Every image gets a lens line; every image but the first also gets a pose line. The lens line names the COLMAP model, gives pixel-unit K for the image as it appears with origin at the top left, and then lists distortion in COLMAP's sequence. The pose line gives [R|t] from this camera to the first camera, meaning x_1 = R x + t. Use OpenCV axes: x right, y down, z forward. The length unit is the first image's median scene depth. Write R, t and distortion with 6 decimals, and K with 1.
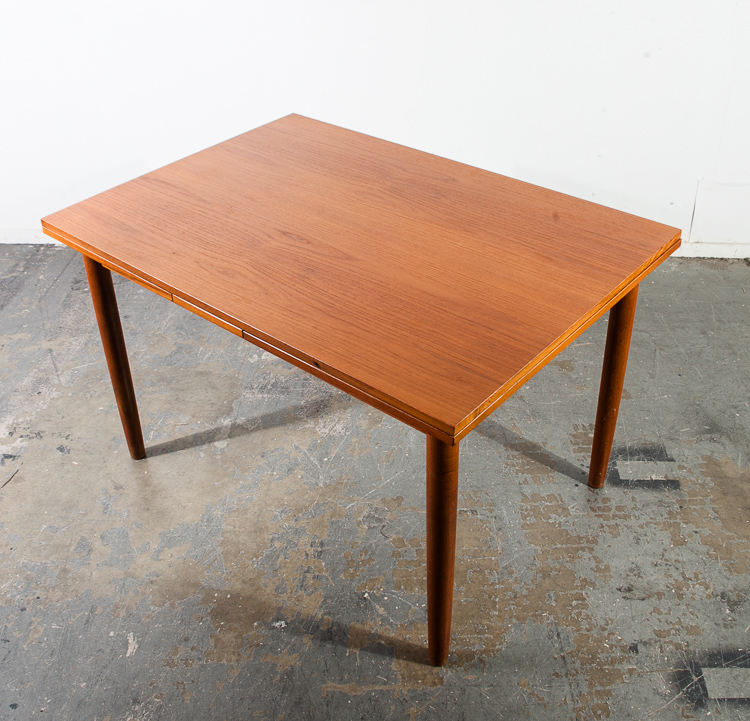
lens RADIAL K [[914.3, 0, 375.2], [0, 914.3, 320.8], [0, 0, 1]] dist [-0.146297, 0.095698]
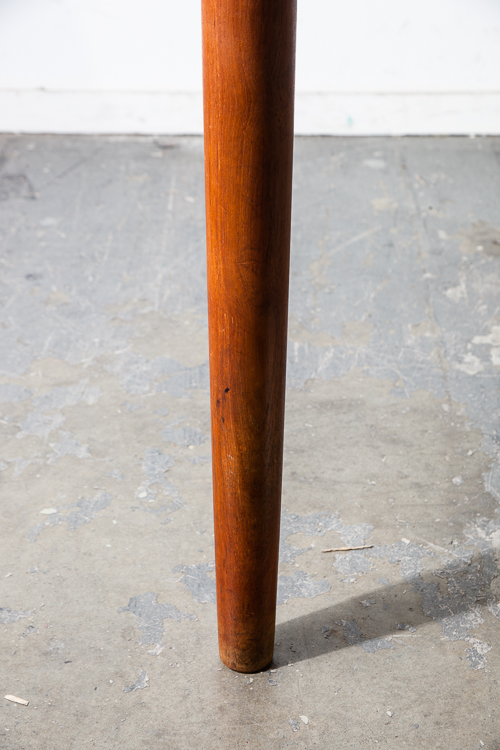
lens RADIAL K [[1443.1, 0, 250.0], [0, 1443.1, 375.0], [0, 0, 1]] dist [0.261161, -0.085088]
pose [[0.996336, -0.017469, 0.083721, -0.285103], [0.024209, 0.996487, -0.080173, 0.094998], [-0.082026, 0.081906, 0.993259, 0.530016]]
